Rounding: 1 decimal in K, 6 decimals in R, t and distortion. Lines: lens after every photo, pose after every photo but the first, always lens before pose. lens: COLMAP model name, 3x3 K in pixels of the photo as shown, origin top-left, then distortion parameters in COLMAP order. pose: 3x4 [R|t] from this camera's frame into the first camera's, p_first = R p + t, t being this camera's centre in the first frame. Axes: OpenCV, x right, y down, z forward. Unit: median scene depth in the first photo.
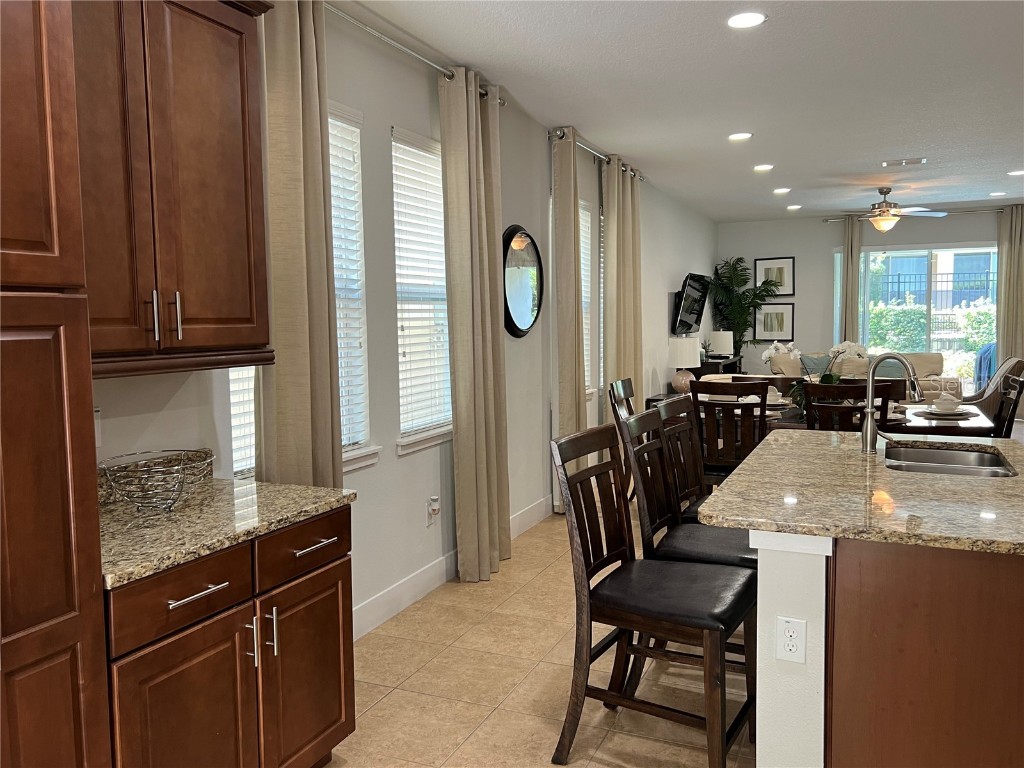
lens RADIAL K [[819.1, 0, 512.0], [0, 819.1, 384.0], [0, 0, 1]] dist [0.017640, -0.004540]
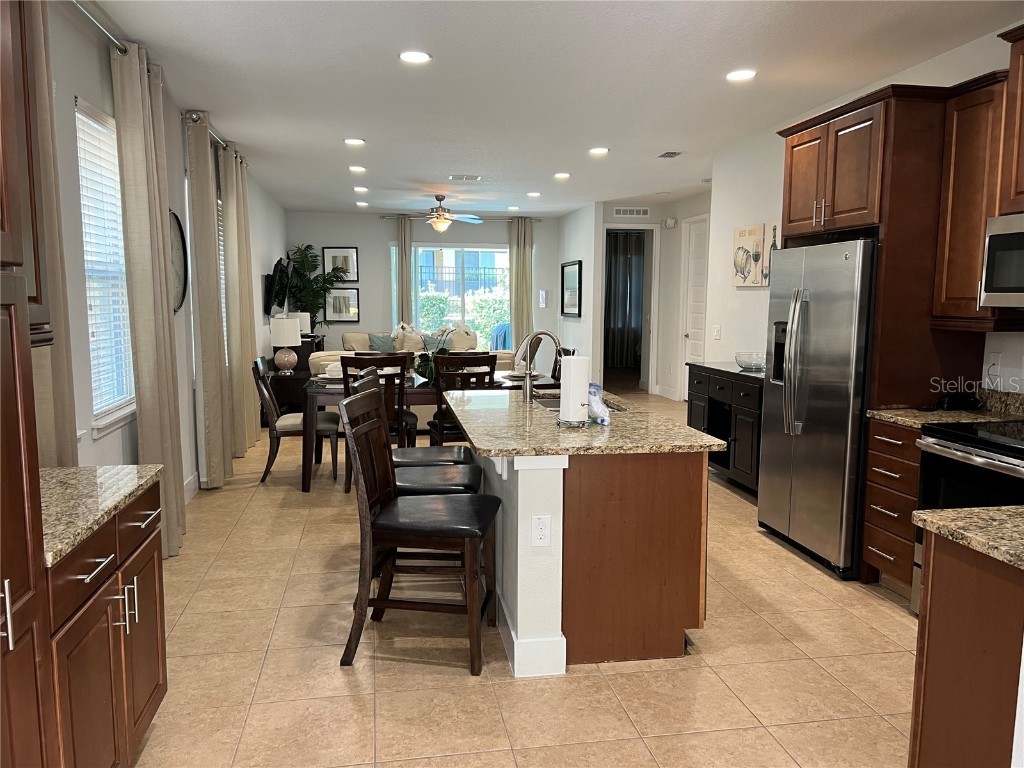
lens RADIAL K [[775.0, 0, 514.5], [0, 775.0, 385.1], [0, 0, 1]] dist [0.077282, -0.106010]
pose [[0.830566, -0.045945, 0.555022, -0.229404], [0.030144, 0.998839, 0.037575, 0.003502], [-0.556104, -0.014478, 0.830986, -0.047415]]
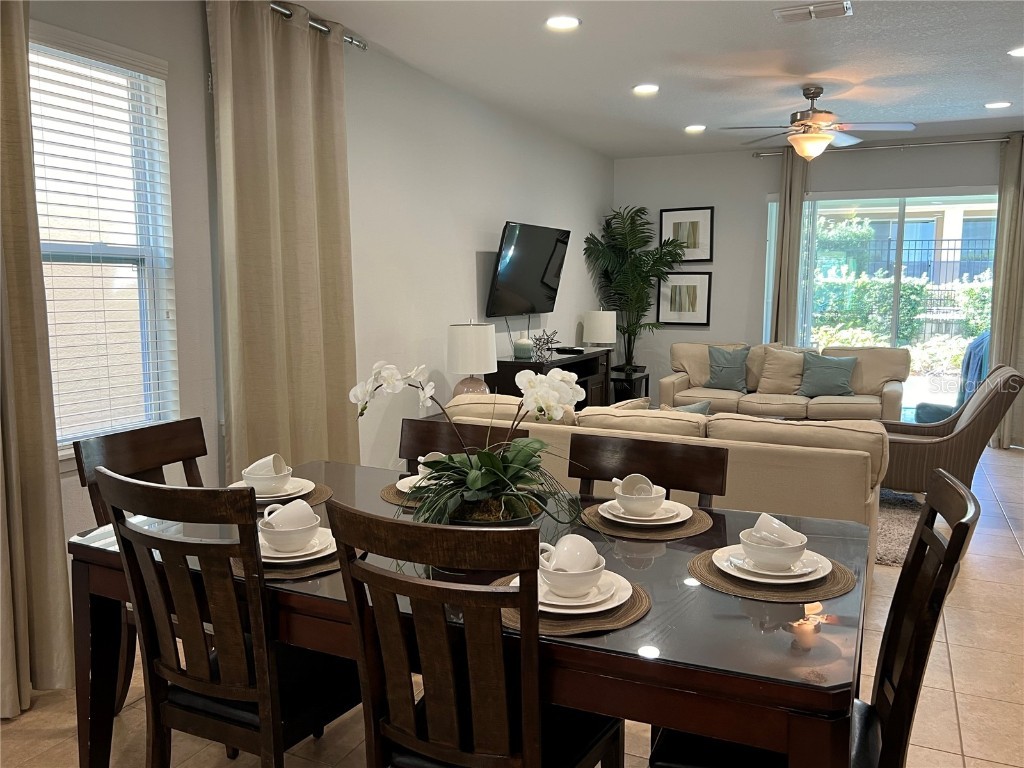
lens RADIAL K [[819.1, 0, 512.0], [0, 819.1, 384.0], [0, 0, 1]] dist [0.017640, -0.004540]
pose [[0.999694, 0.019710, -0.014970, 0.514447], [-0.019071, 0.998948, 0.041703, -0.078328], [0.015776, -0.041404, 0.999018, 0.786412]]
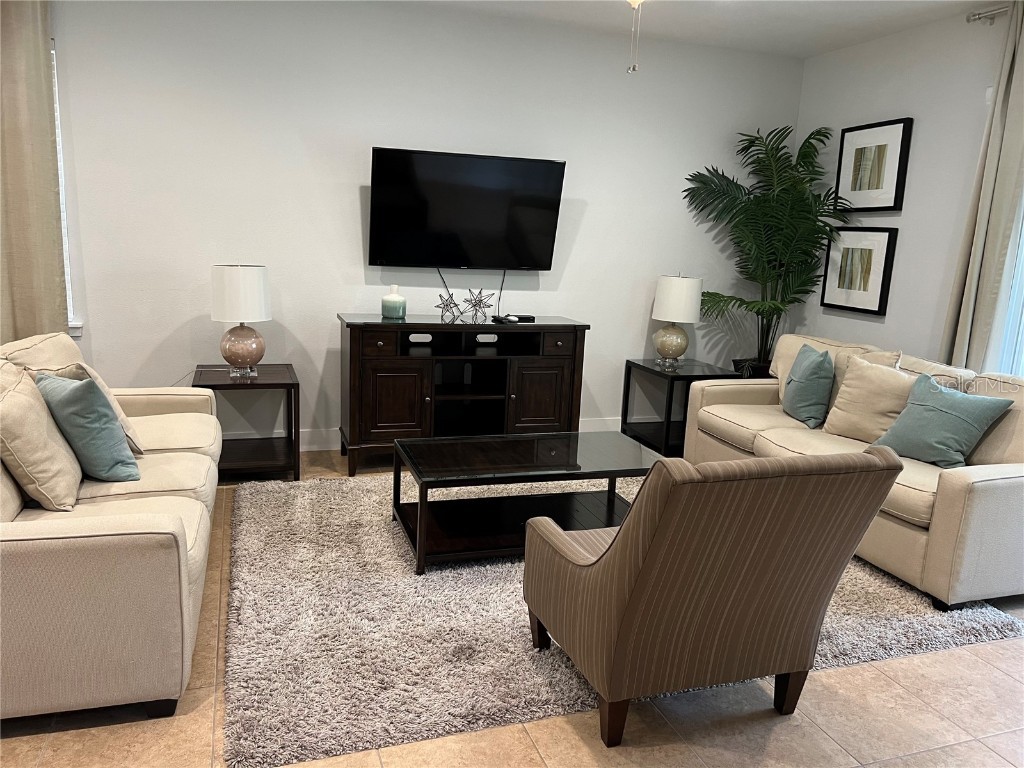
lens RADIAL K [[775.0, 0, 514.5], [0, 775.0, 385.1], [0, 0, 1]] dist [0.077282, -0.106010]
pose [[0.678030, 0.184520, -0.711497, 1.464395], [-0.111881, 0.982607, 0.148212, -0.157643], [0.726470, -0.020889, 0.686881, 1.592589]]
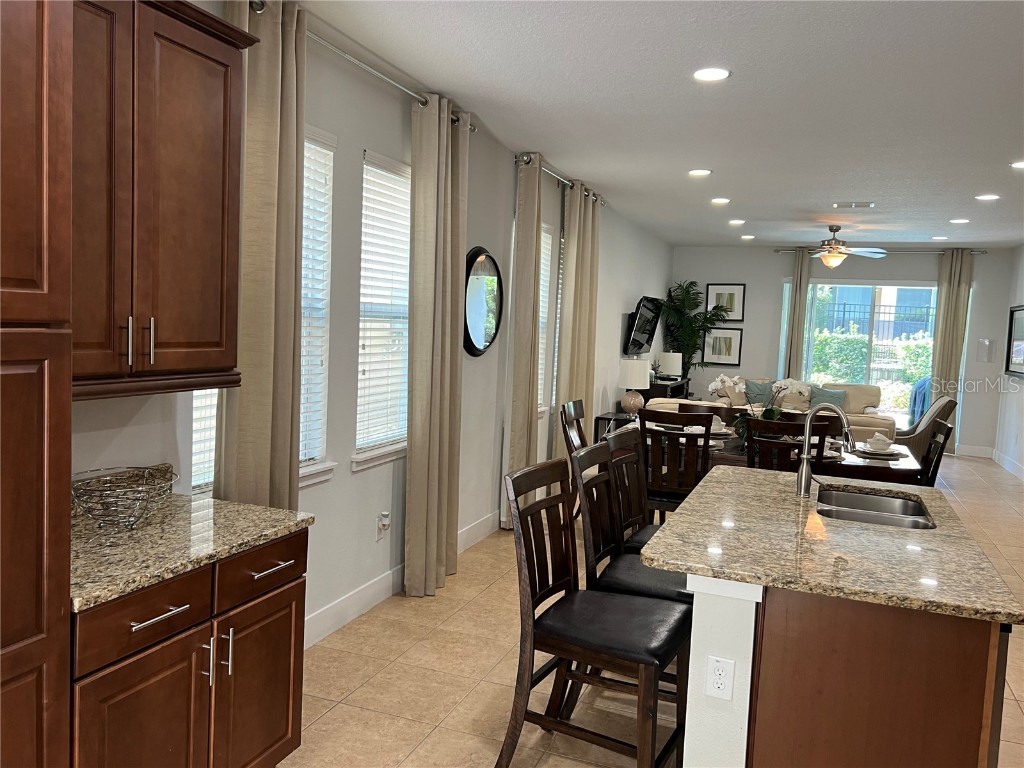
lens RADIAL K [[818.4, 0, 505.2], [0, 818.4, 386.1], [0, 0, 1]] dist [0.022721, -0.011320]
pose [[0.997076, 0.055343, 0.052700, -0.008757], [-0.055379, 0.998465, -0.000775, -0.027353], [-0.052662, -0.002146, 0.998610, -0.027606]]
